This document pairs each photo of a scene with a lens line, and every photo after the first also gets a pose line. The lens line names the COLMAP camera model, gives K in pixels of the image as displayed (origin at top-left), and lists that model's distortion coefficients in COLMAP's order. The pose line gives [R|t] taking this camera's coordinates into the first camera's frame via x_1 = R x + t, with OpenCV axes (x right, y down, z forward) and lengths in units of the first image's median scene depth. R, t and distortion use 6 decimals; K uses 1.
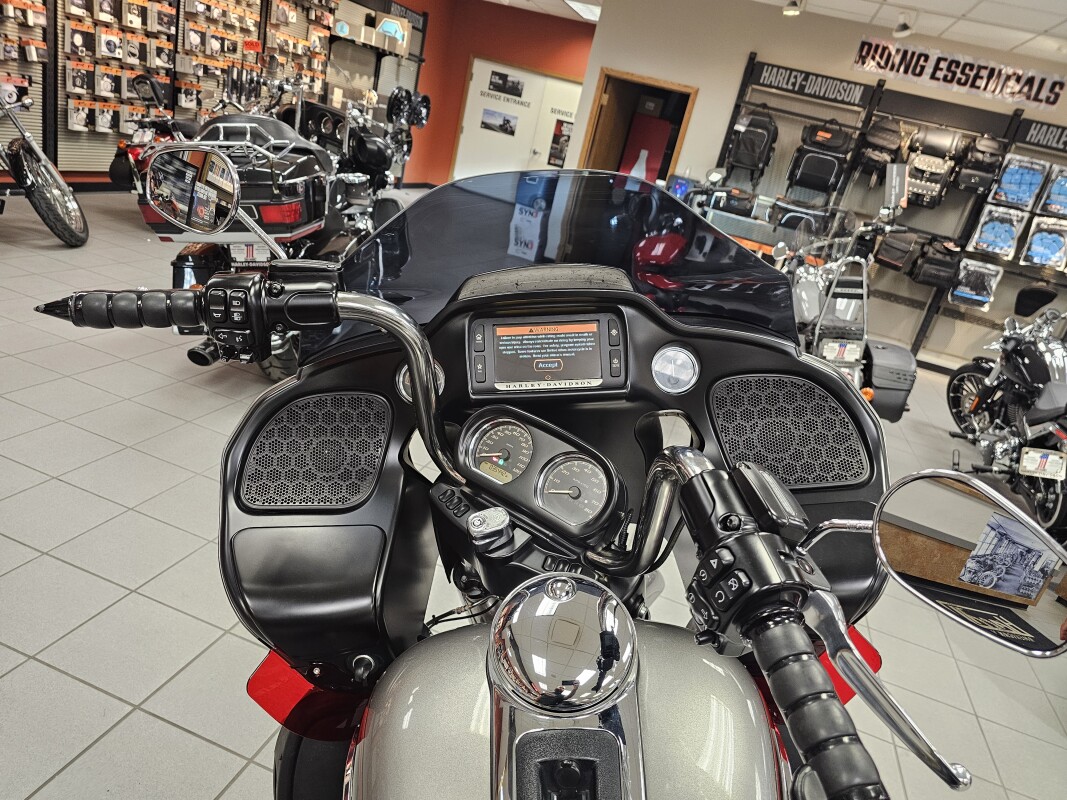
lens RADIAL K [[723.8, 0, 533.5], [0, 723.8, 400.0], [0, 0, 1]] dist [0.033237, -0.030407]
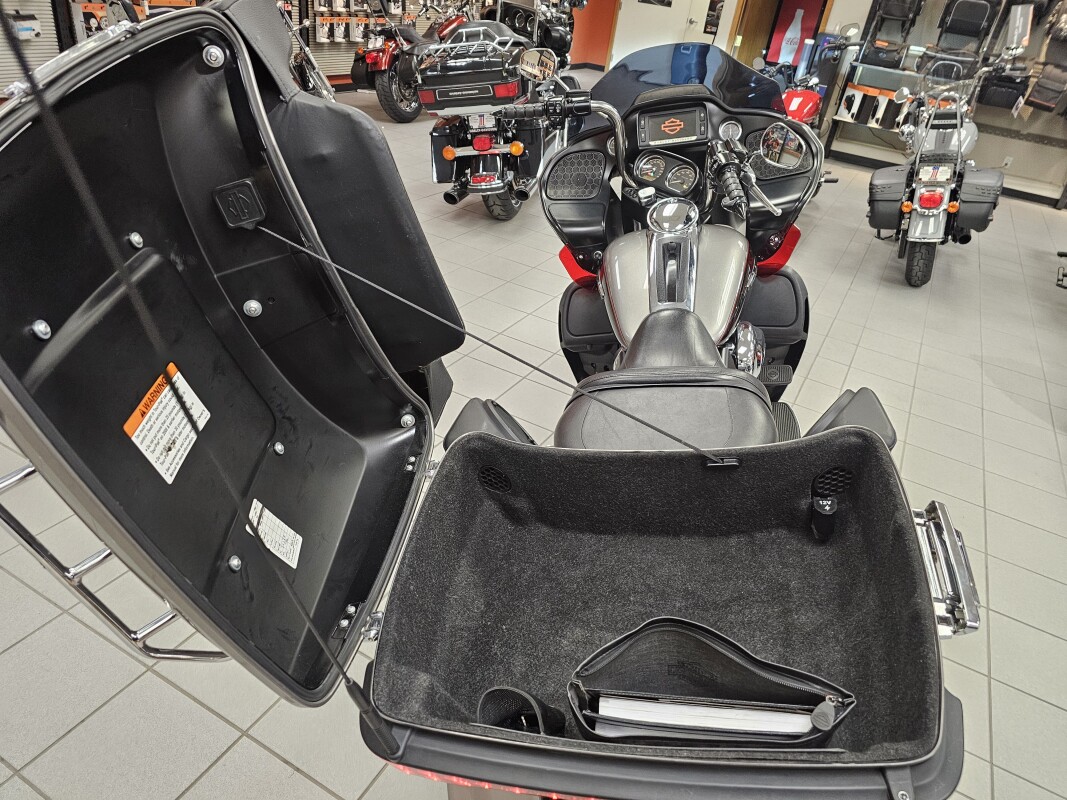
lens RADIAL K [[727.3, 0, 532.0], [0, 727.3, 402.1], [0, 0, 1]] dist [0.044534, -0.041325]
pose [[0.977192, 0.010960, -0.212074, 0.012592], [0.019565, 0.989773, 0.141302, 0.068858], [0.211453, -0.142228, 0.966984, -0.220832]]
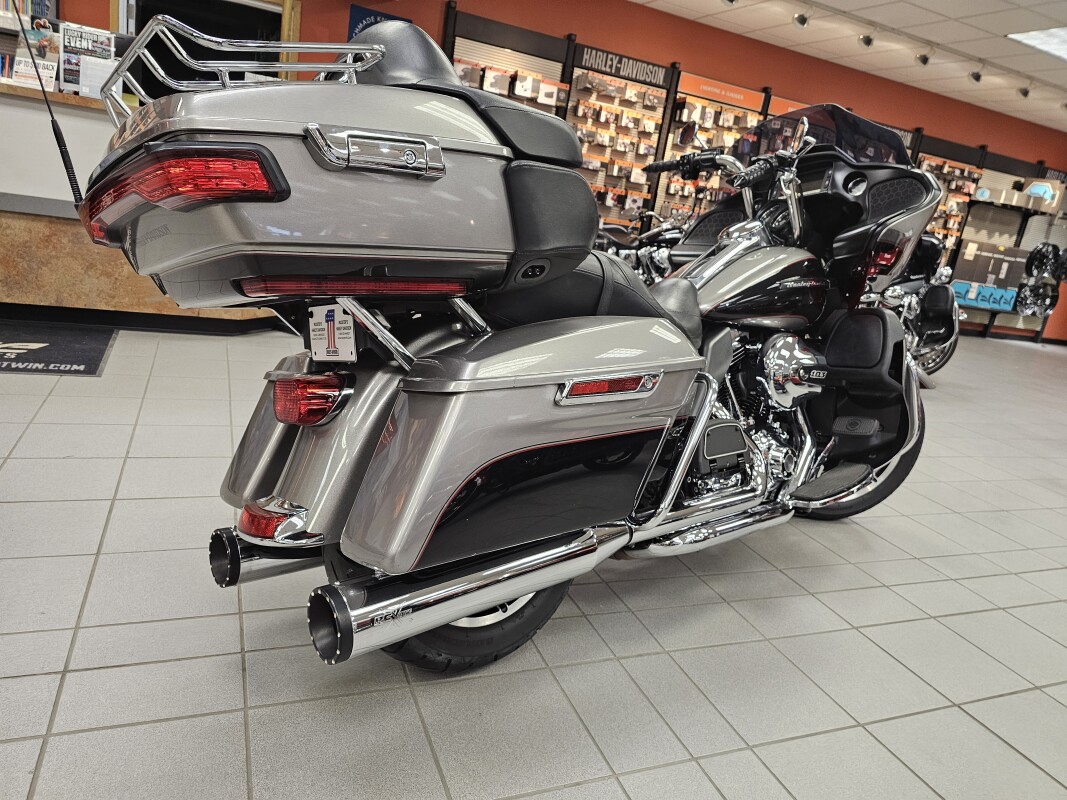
lens RADIAL K [[729.1, 0, 532.3], [0, 729.1, 390.3], [0, 0, 1]] dist [0.039480, -0.039982]
pose [[0.653971, 0.069436, -0.753327, 0.197109], [-0.278319, 0.948025, -0.154231, 0.181636], [0.703463, 0.310528, 0.639306, -0.150611]]
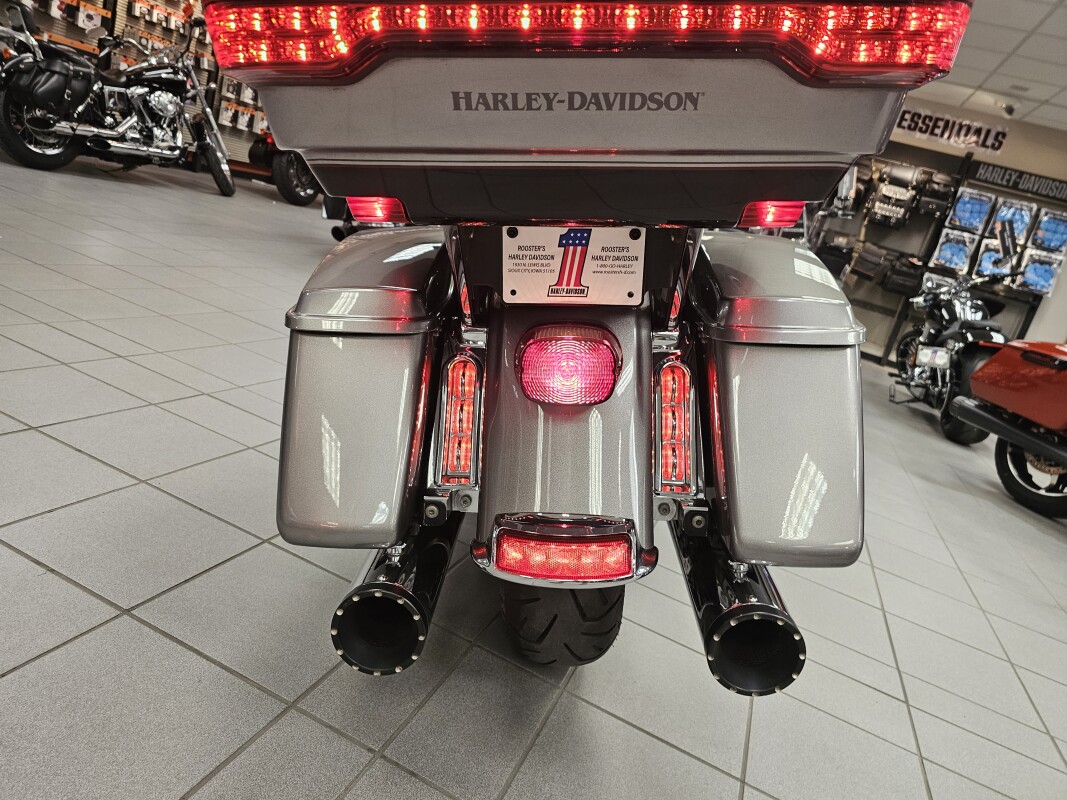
lens RADIAL K [[729.1, 0, 532.3], [0, 729.1, 390.3], [0, 0, 1]] dist [0.039480, -0.039982]
pose [[0.997339, 0.061544, -0.039072, 0.005445], [-0.065838, 0.990552, -0.120302, 0.190936], [0.031299, 0.122554, 0.991968, -0.196934]]
